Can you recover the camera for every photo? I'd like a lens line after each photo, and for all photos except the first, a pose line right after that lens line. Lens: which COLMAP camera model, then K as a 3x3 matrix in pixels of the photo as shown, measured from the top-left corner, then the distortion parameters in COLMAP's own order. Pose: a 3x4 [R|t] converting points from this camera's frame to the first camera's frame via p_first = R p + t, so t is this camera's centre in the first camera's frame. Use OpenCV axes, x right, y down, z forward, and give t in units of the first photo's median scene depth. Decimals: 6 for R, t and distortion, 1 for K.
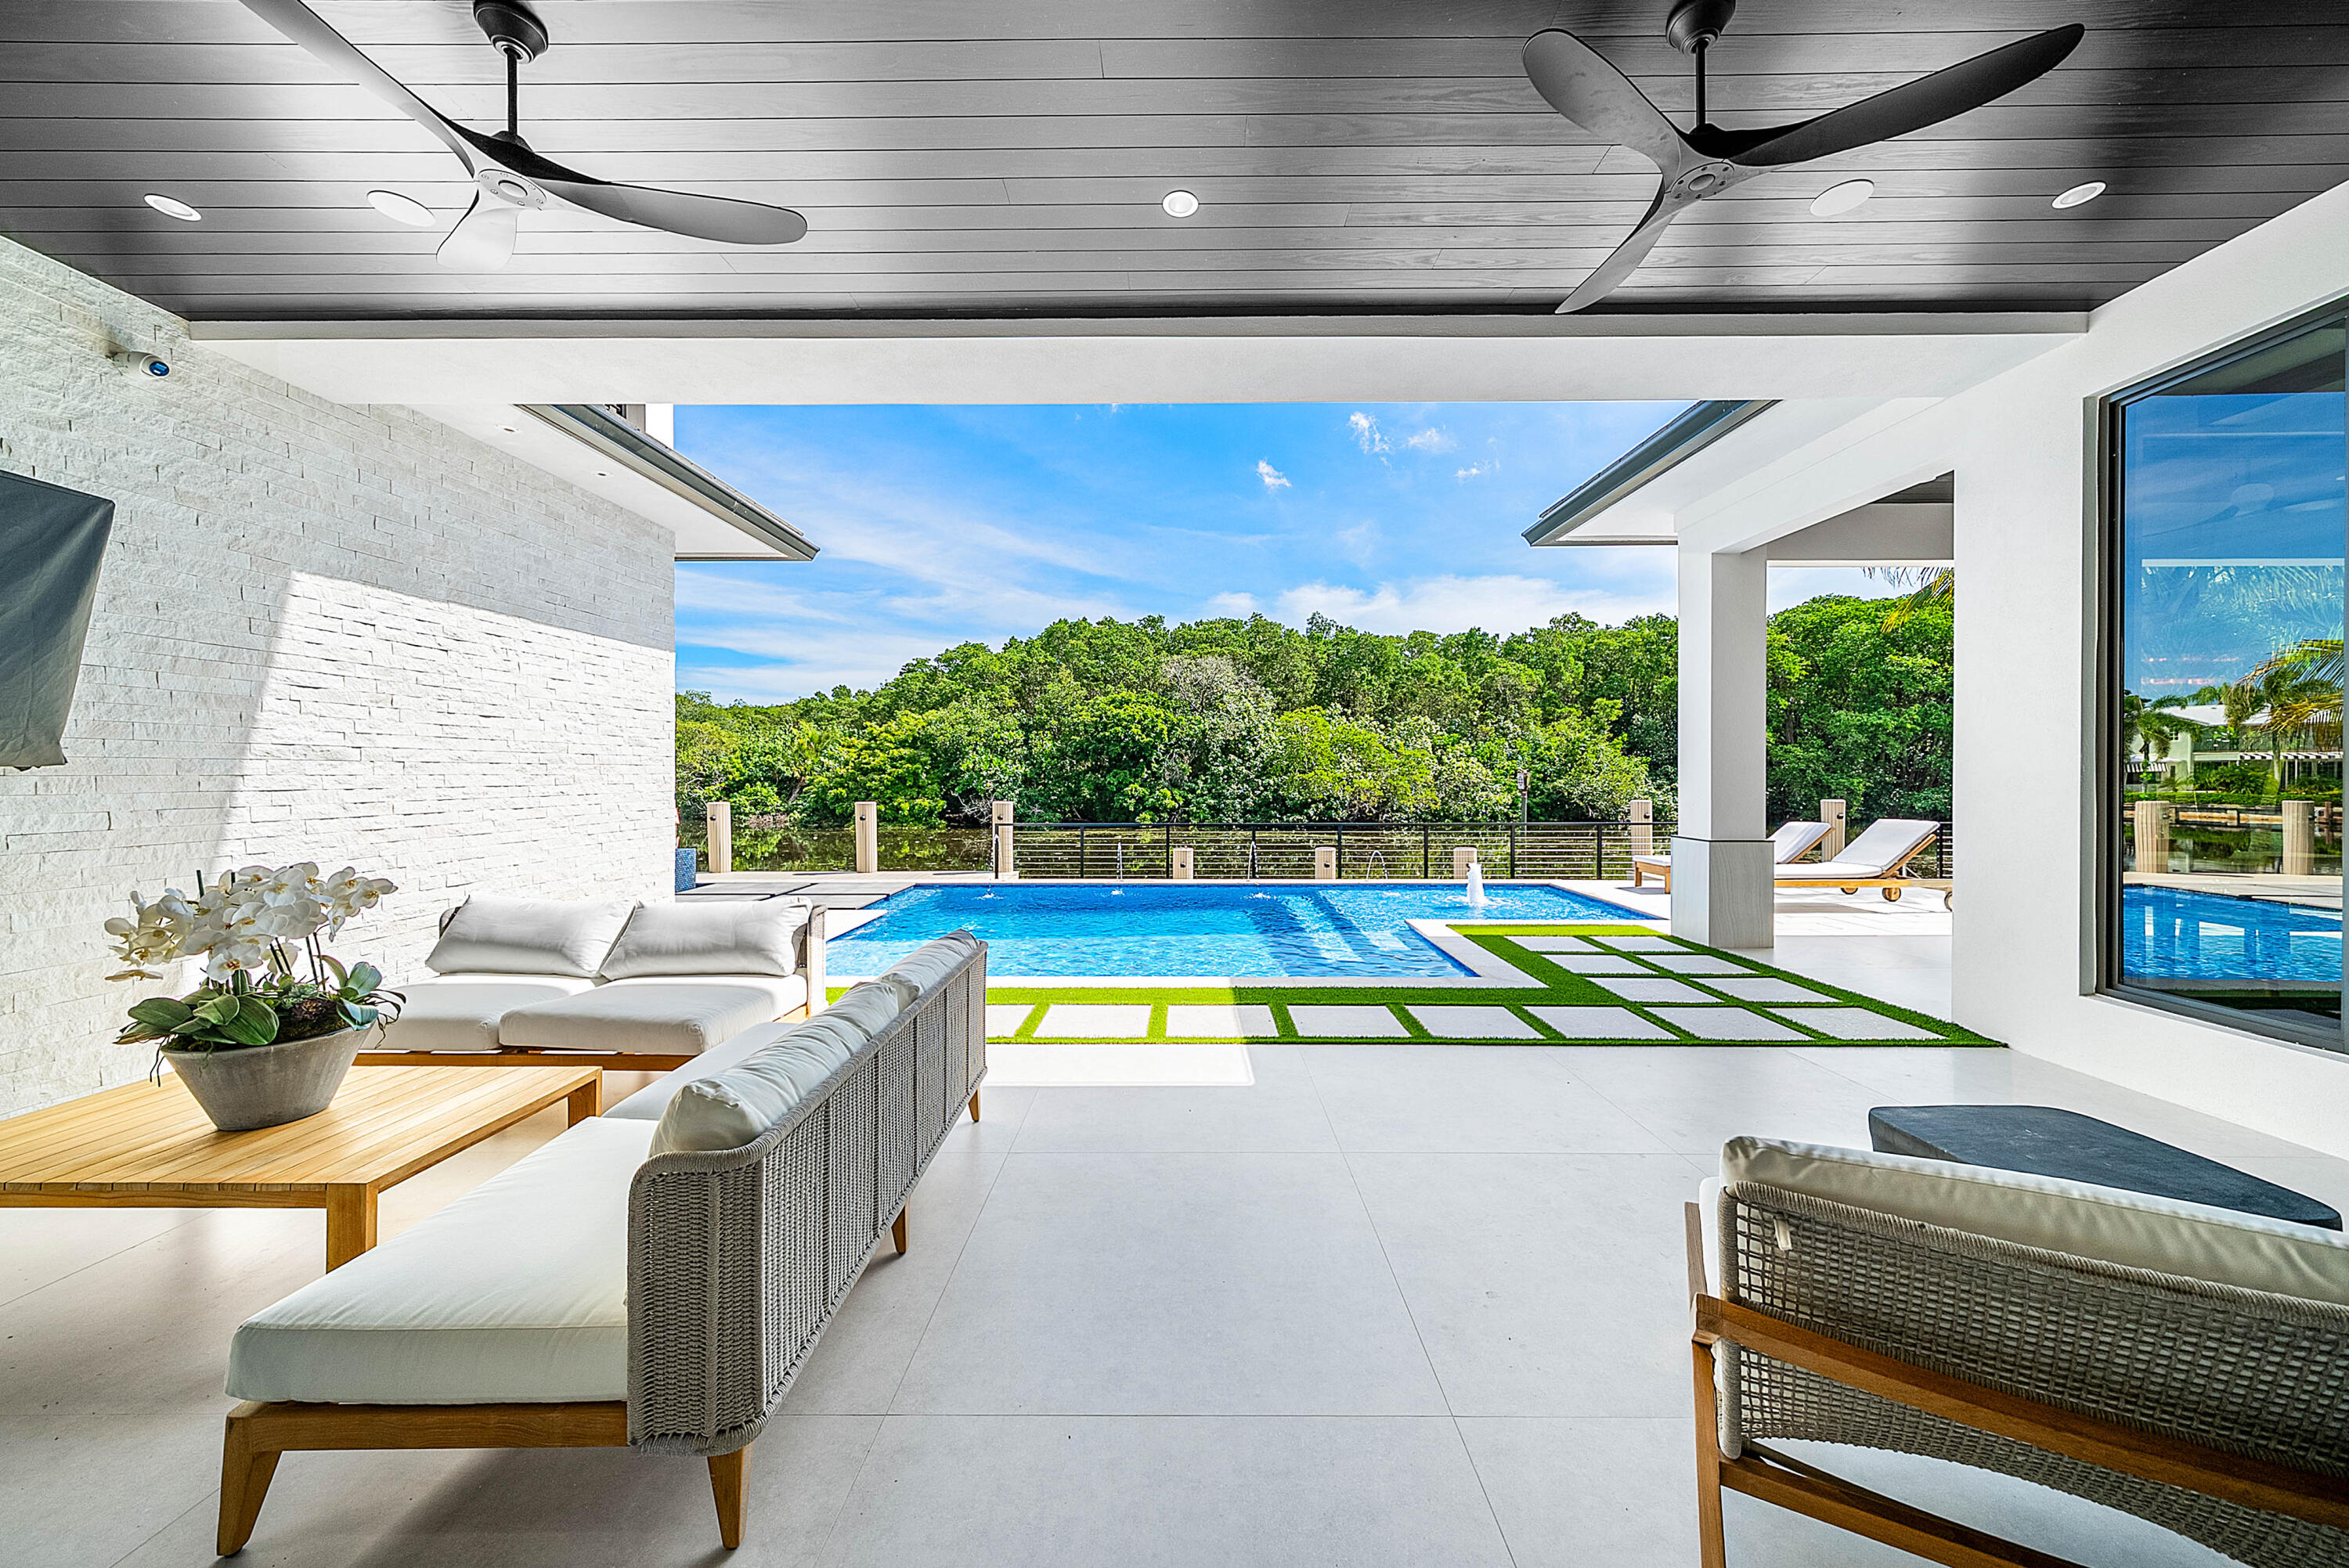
lens RADIAL K [[821.4, 0, 1175.0], [0, 821.4, 795.0], [0, 0, 1]] dist [0.000674, -0.000203]
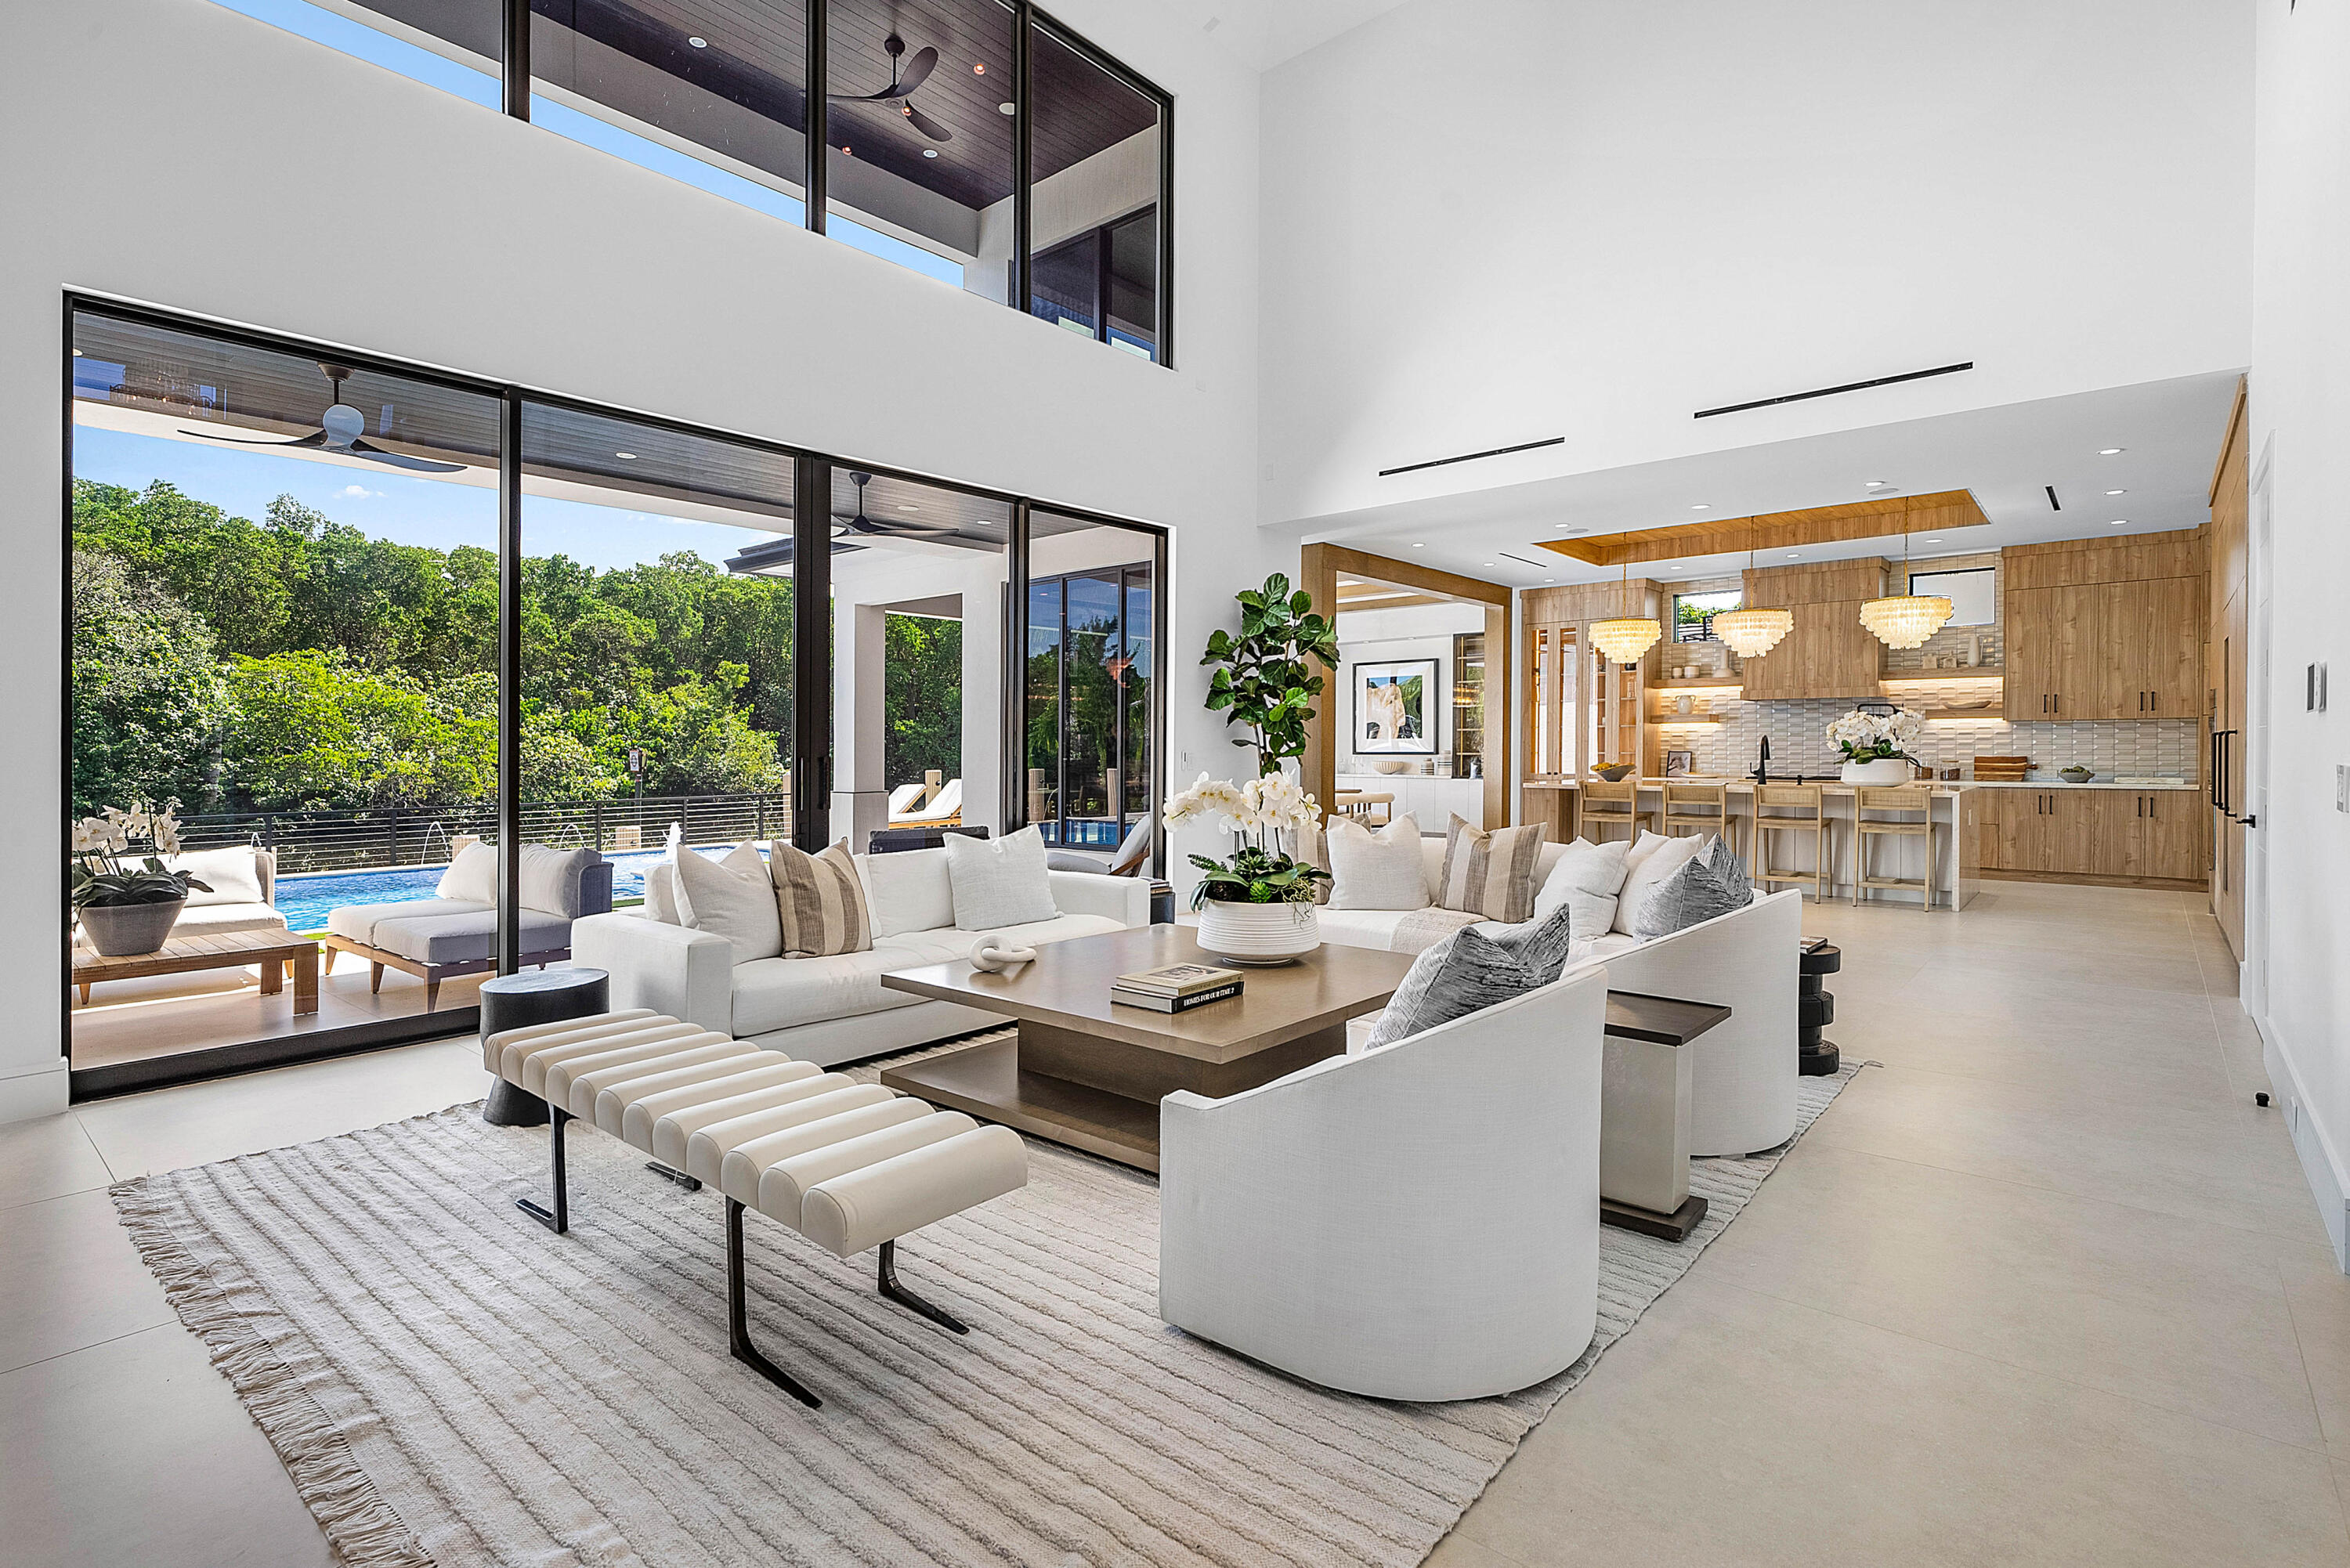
lens RADIAL K [[1162.8, 0, 1173.4], [0, 1162.8, 745.2], [0, 0, 1]] dist [-0.000153, 0.001681]
pose [[0.654196, -0.001582, 0.756324, -0.071945], [0.025736, 0.999465, -0.020171, 0.002709], [-0.755887, 0.032661, 0.653887, -0.103971]]
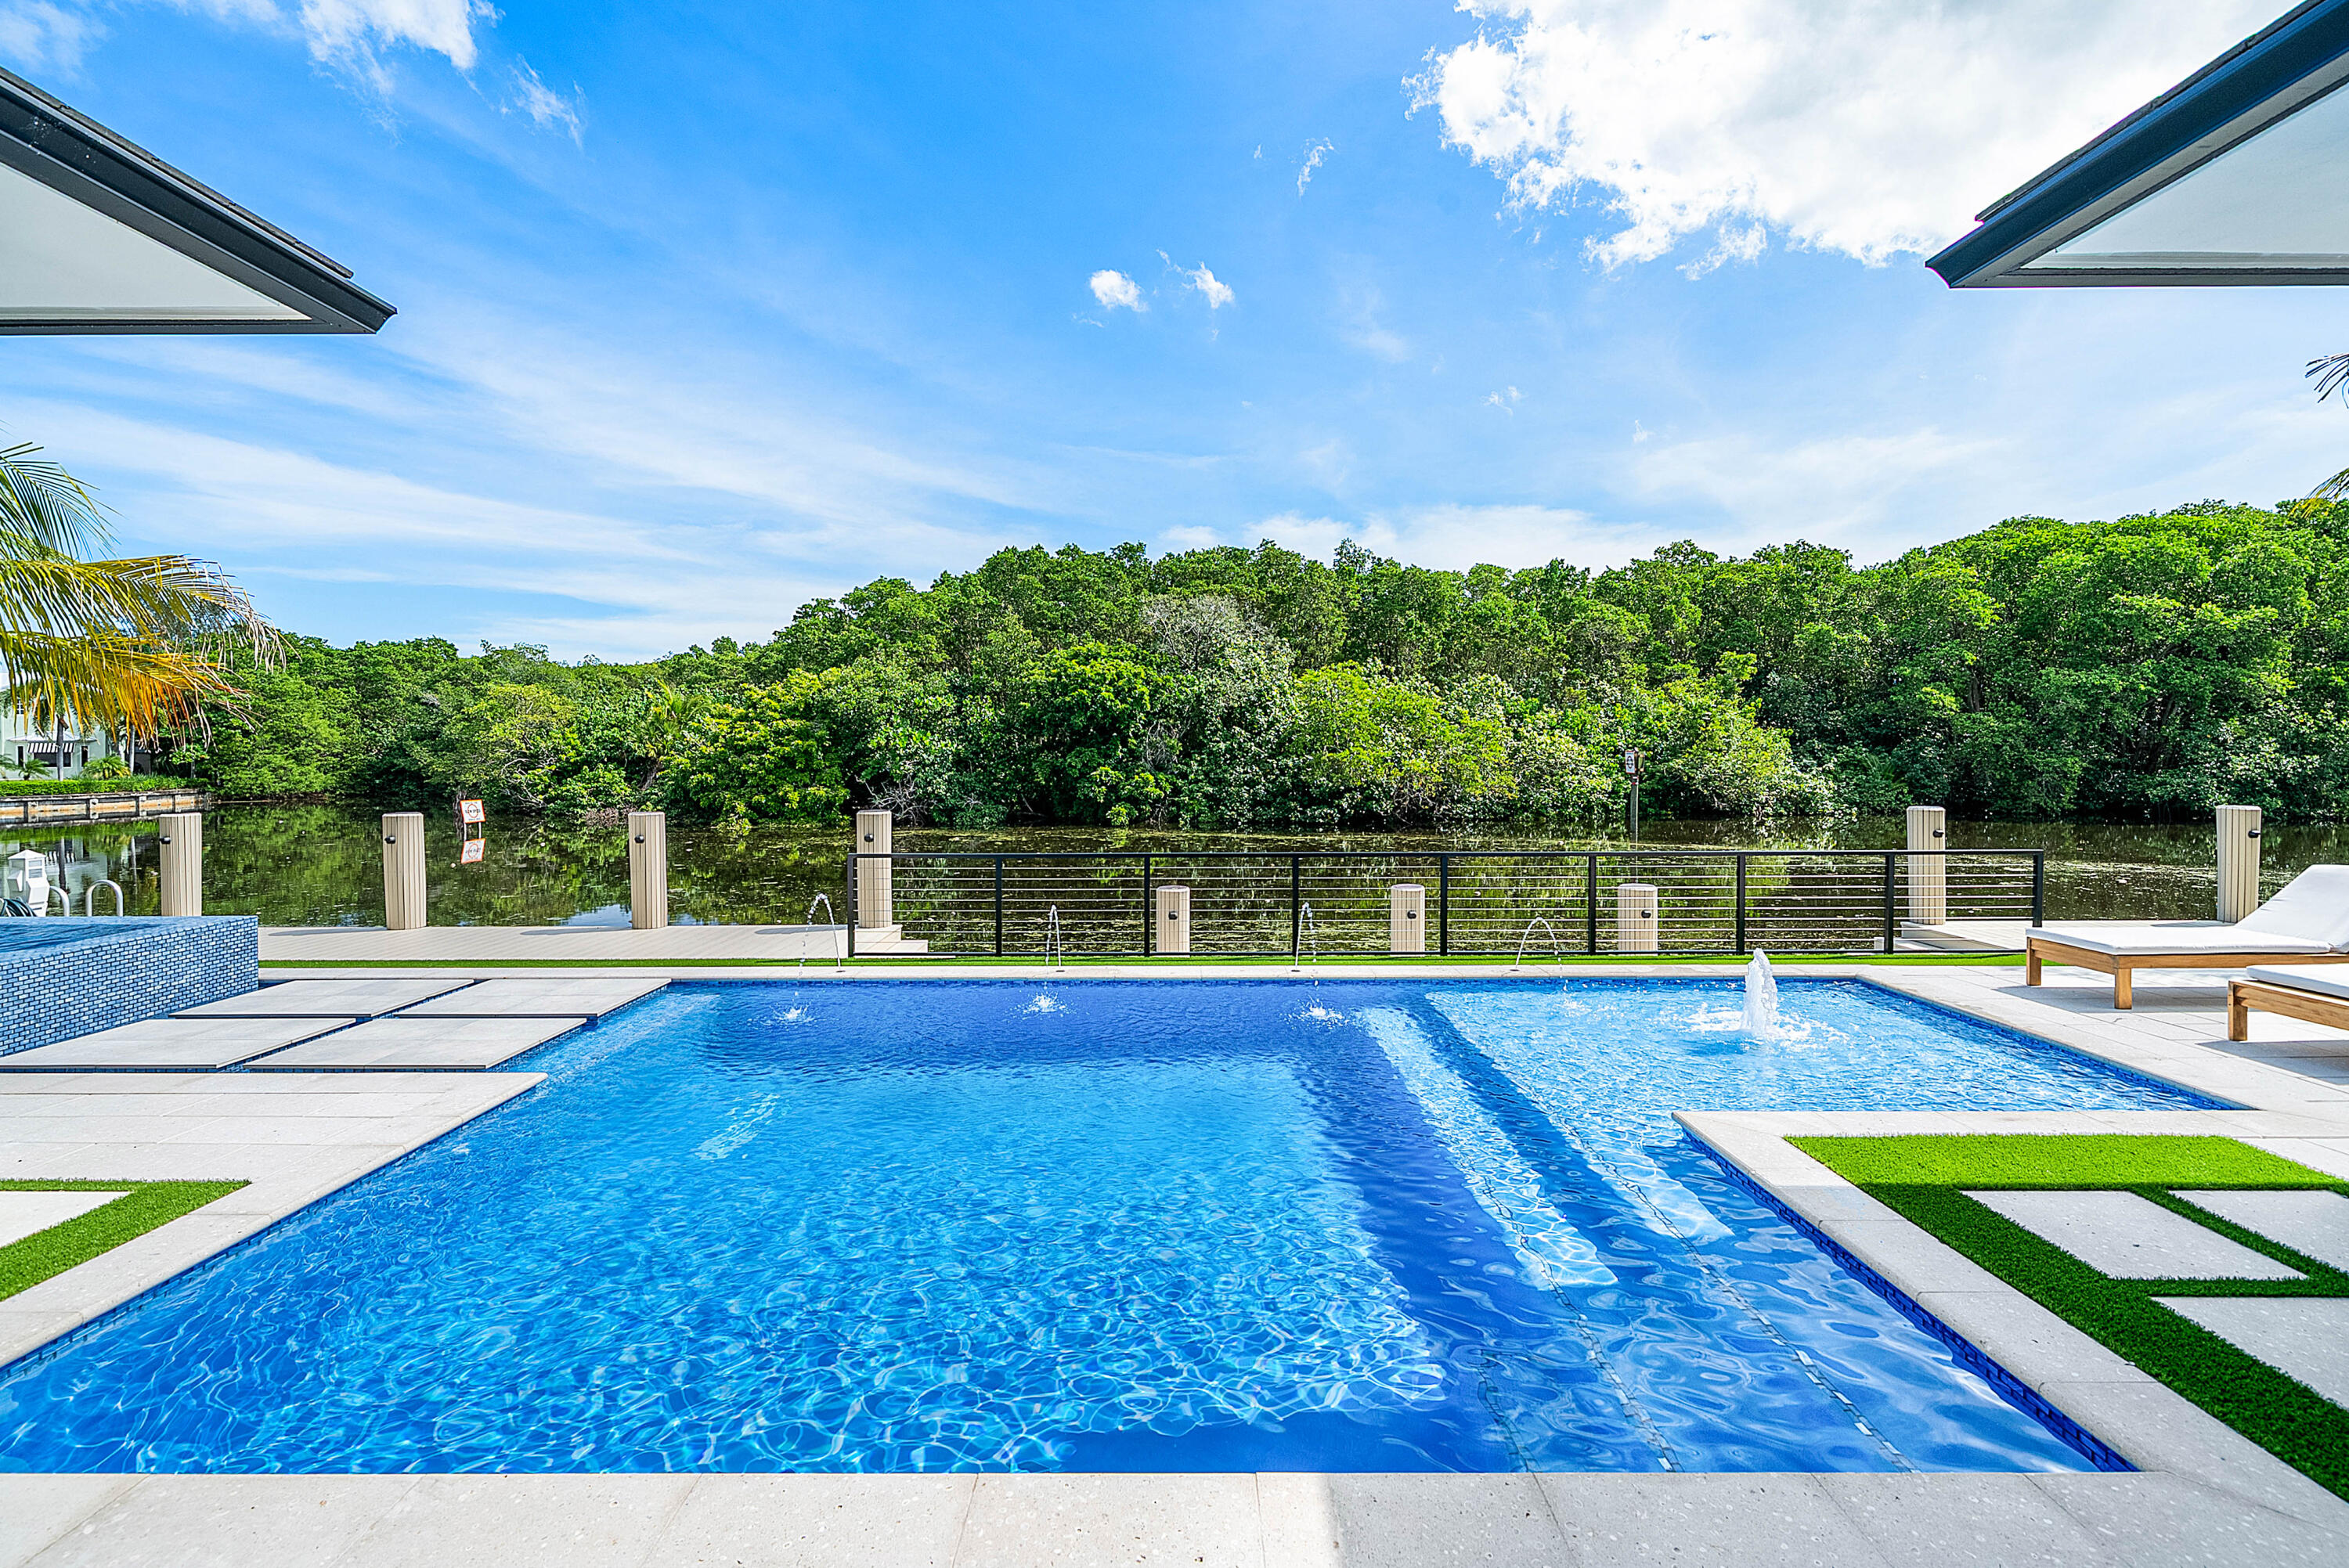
lens RADIAL K [[1031.4, 0, 1179.5], [0, 1031.4, 763.5], [0, 0, 1]] dist [-0.000899, -0.000720]
pose [[0.999832, -0.001815, 0.018239, 0.000539], [0.002028, 0.999930, -0.011682, -0.005071], [-0.018217, 0.011717, 0.999765, 0.068500]]
